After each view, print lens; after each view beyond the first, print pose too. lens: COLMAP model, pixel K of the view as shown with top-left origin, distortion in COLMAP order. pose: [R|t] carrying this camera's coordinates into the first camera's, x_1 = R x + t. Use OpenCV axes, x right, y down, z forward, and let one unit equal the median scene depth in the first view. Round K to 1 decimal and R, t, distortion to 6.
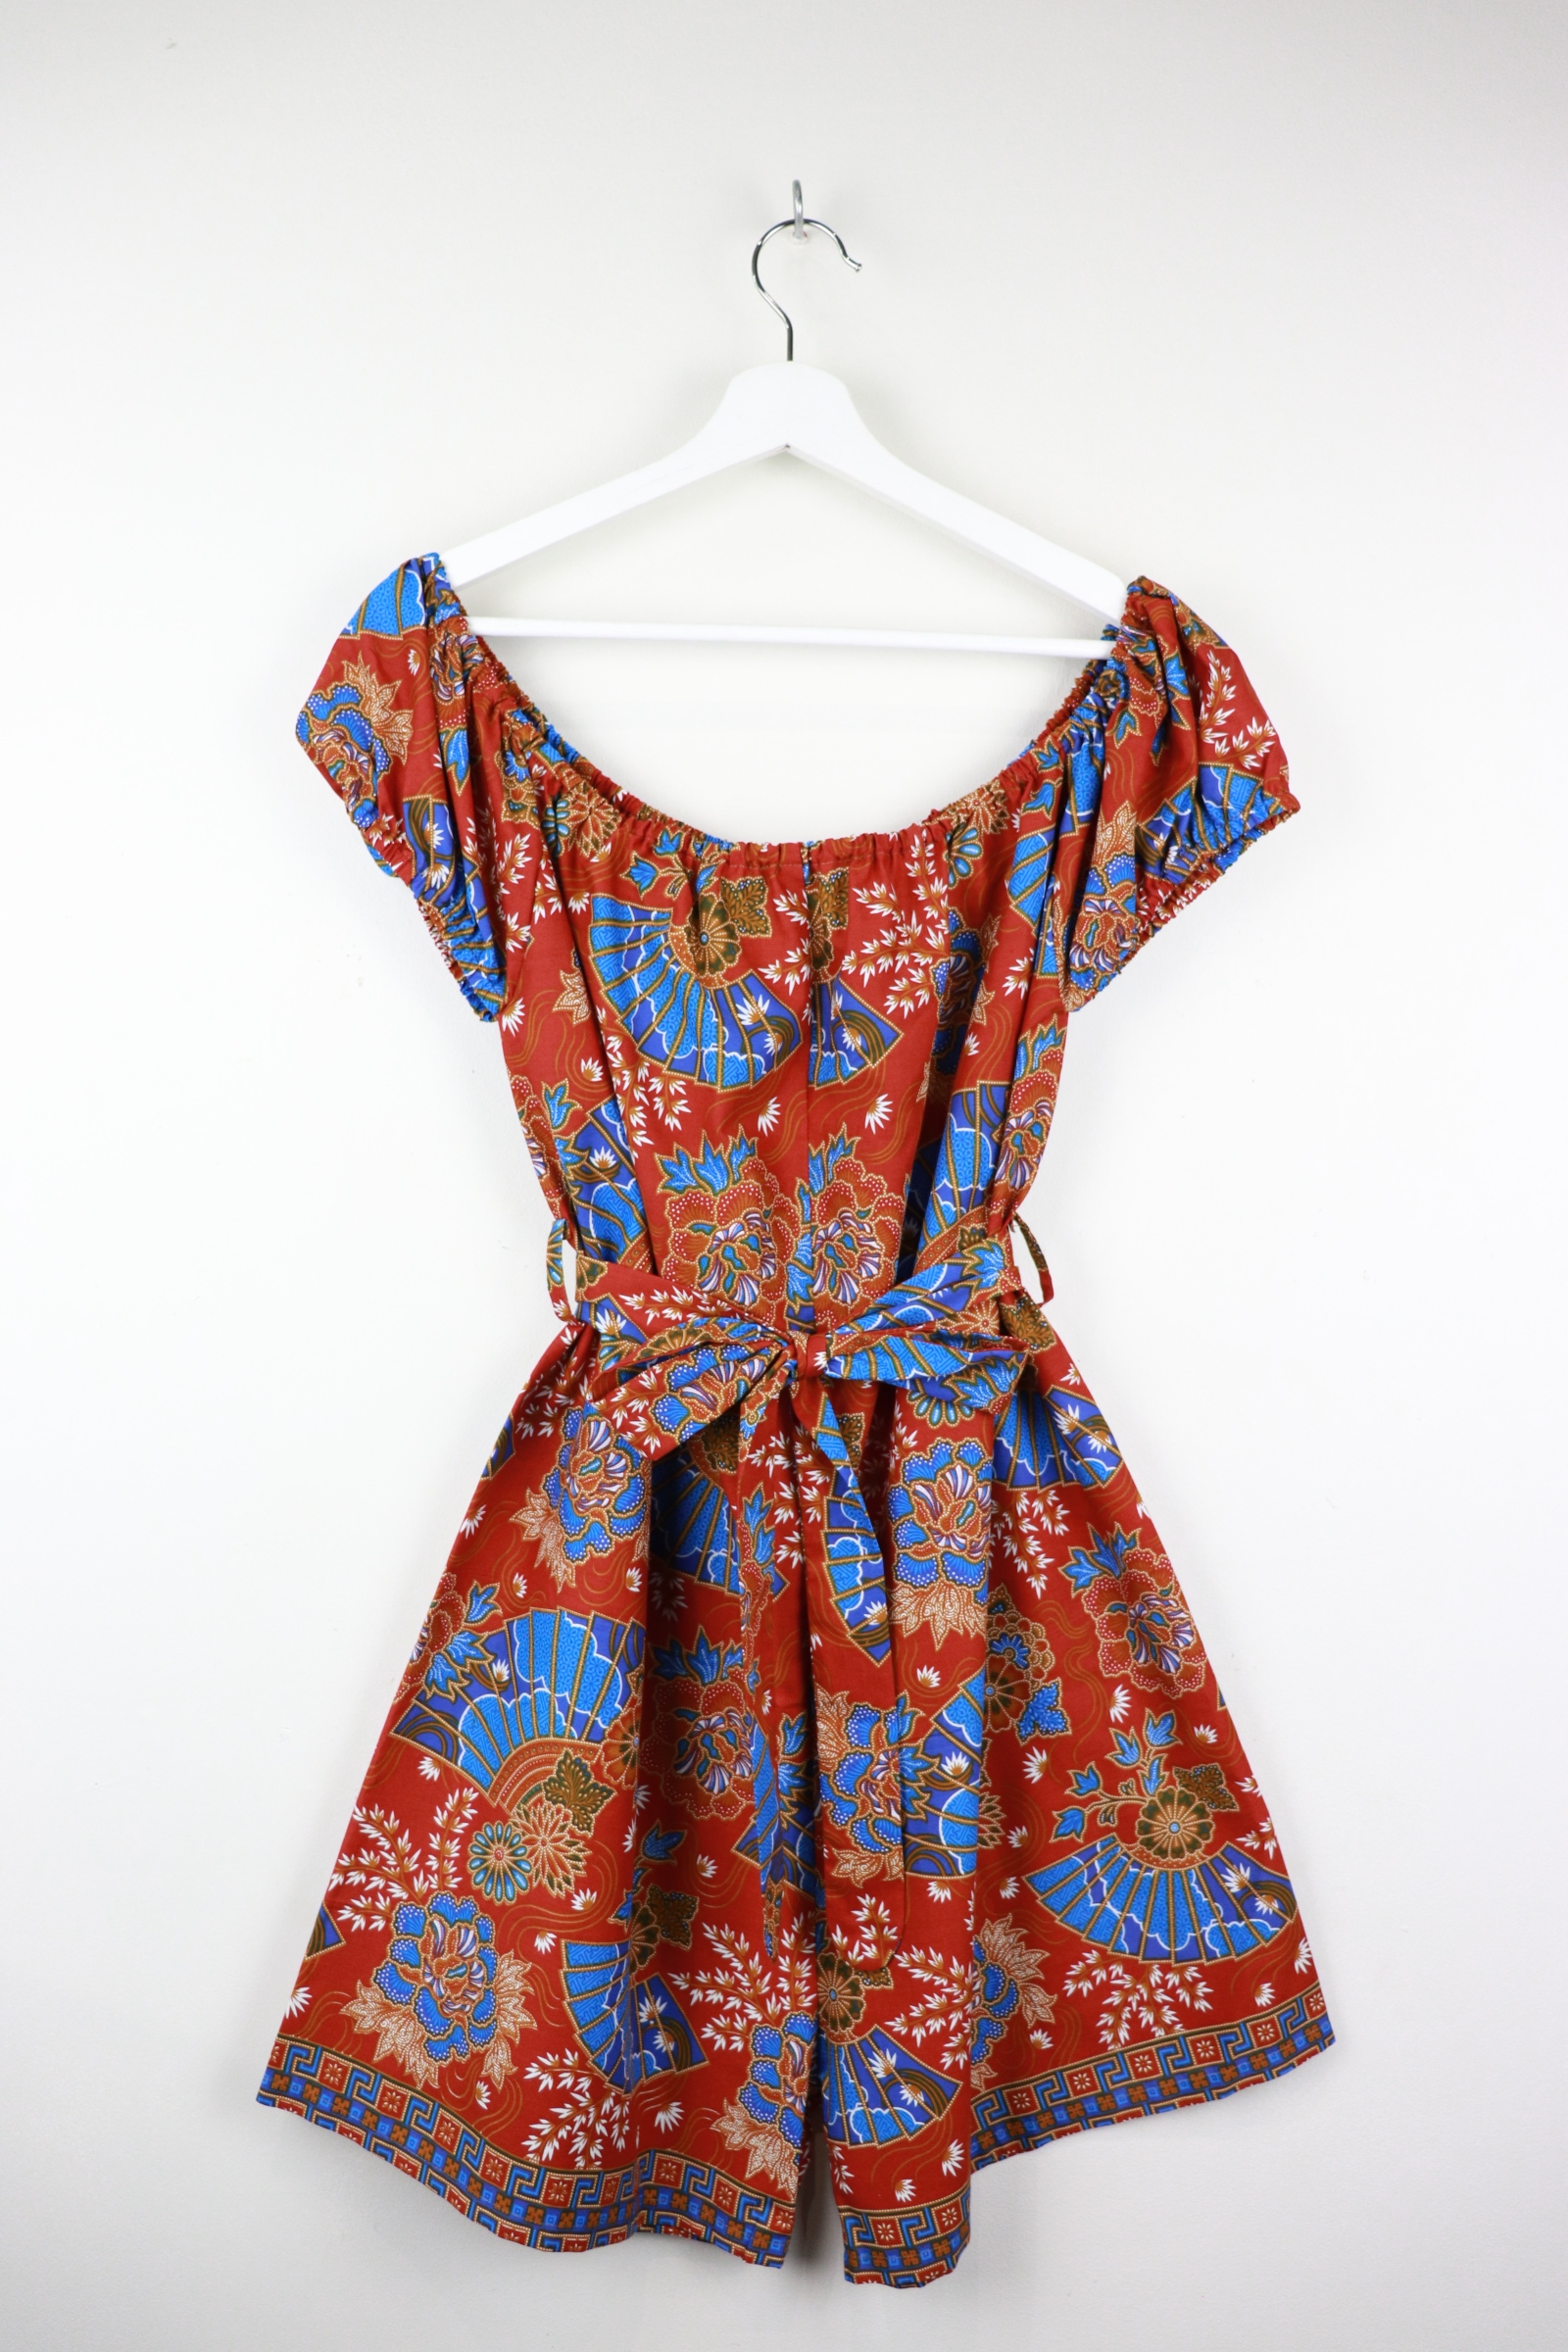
lens RADIAL K [[1940.4, 0, 798.8], [0, 1940.4, 1186.6], [0, 0, 1]] dist [-0.099534, 0.015472]
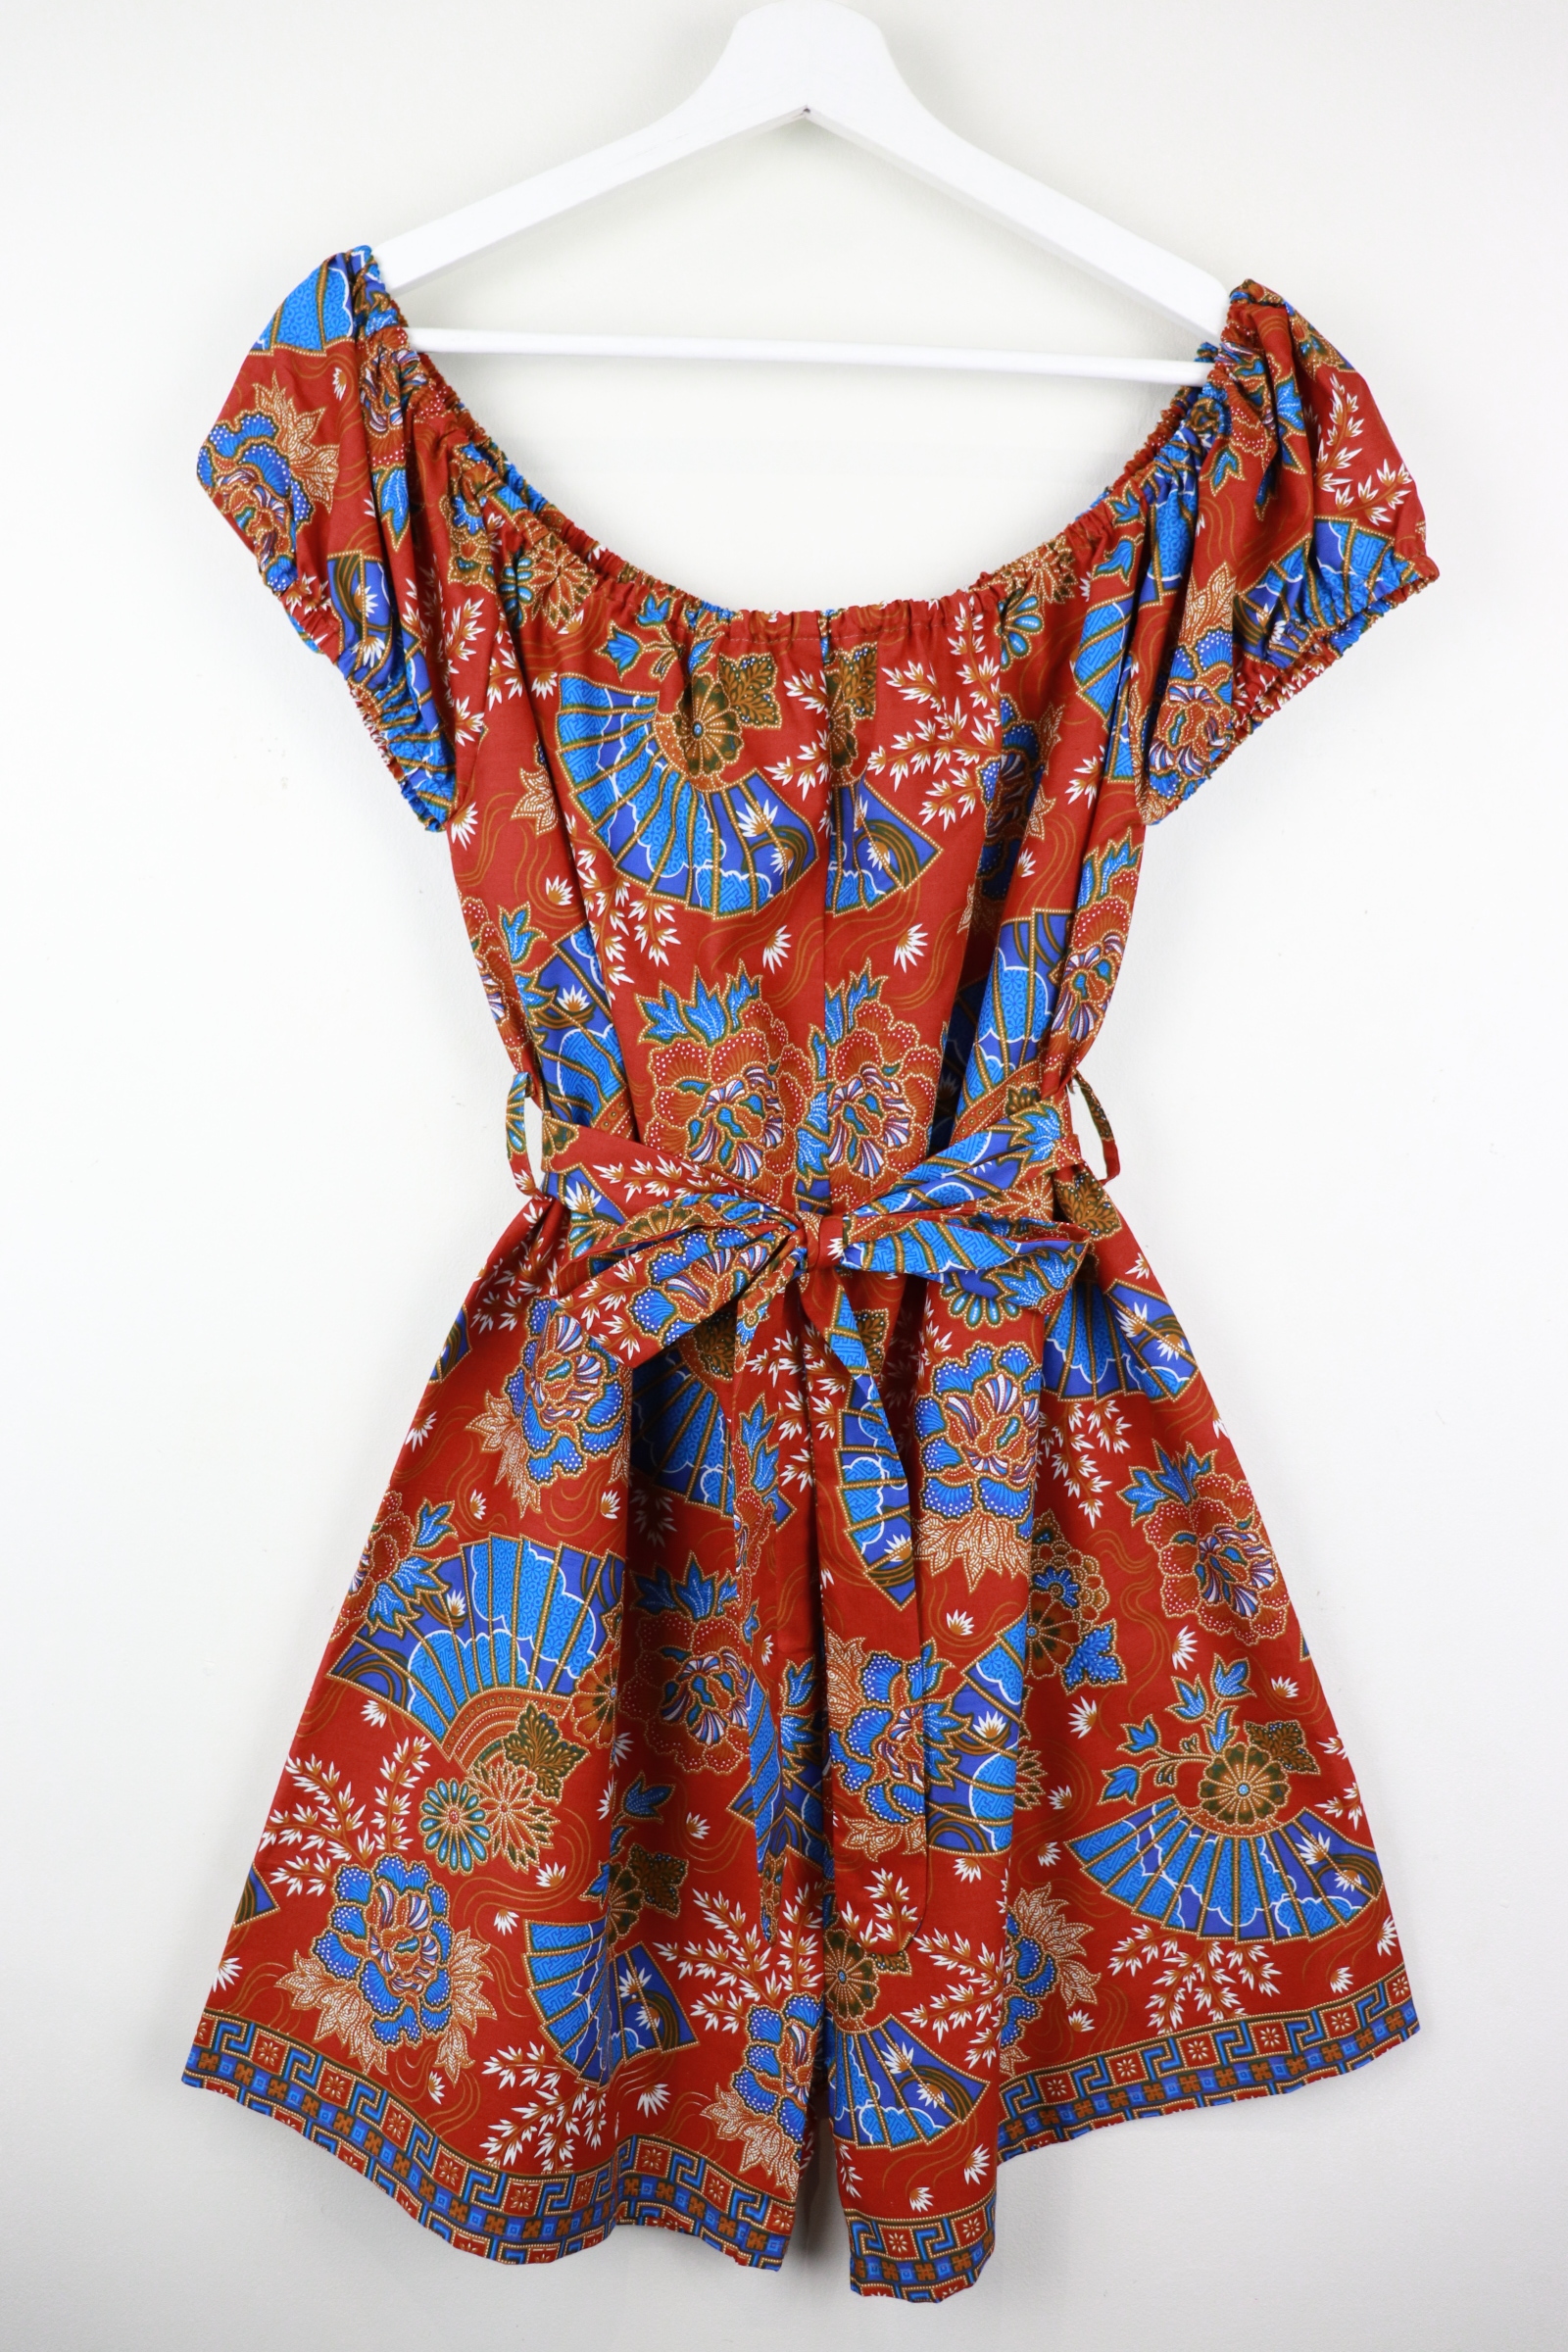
lens RADIAL K [[1940.4, 0, 798.5], [0, 1940.4, 1168.4], [0, 0, 1]] dist [-0.099534, 0.015472]
pose [[0.999764, 0.011408, -0.018502, 0.009989], [-0.009540, 0.995133, 0.098080, -0.024786], [0.019531, -0.097881, 0.995006, 0.176211]]
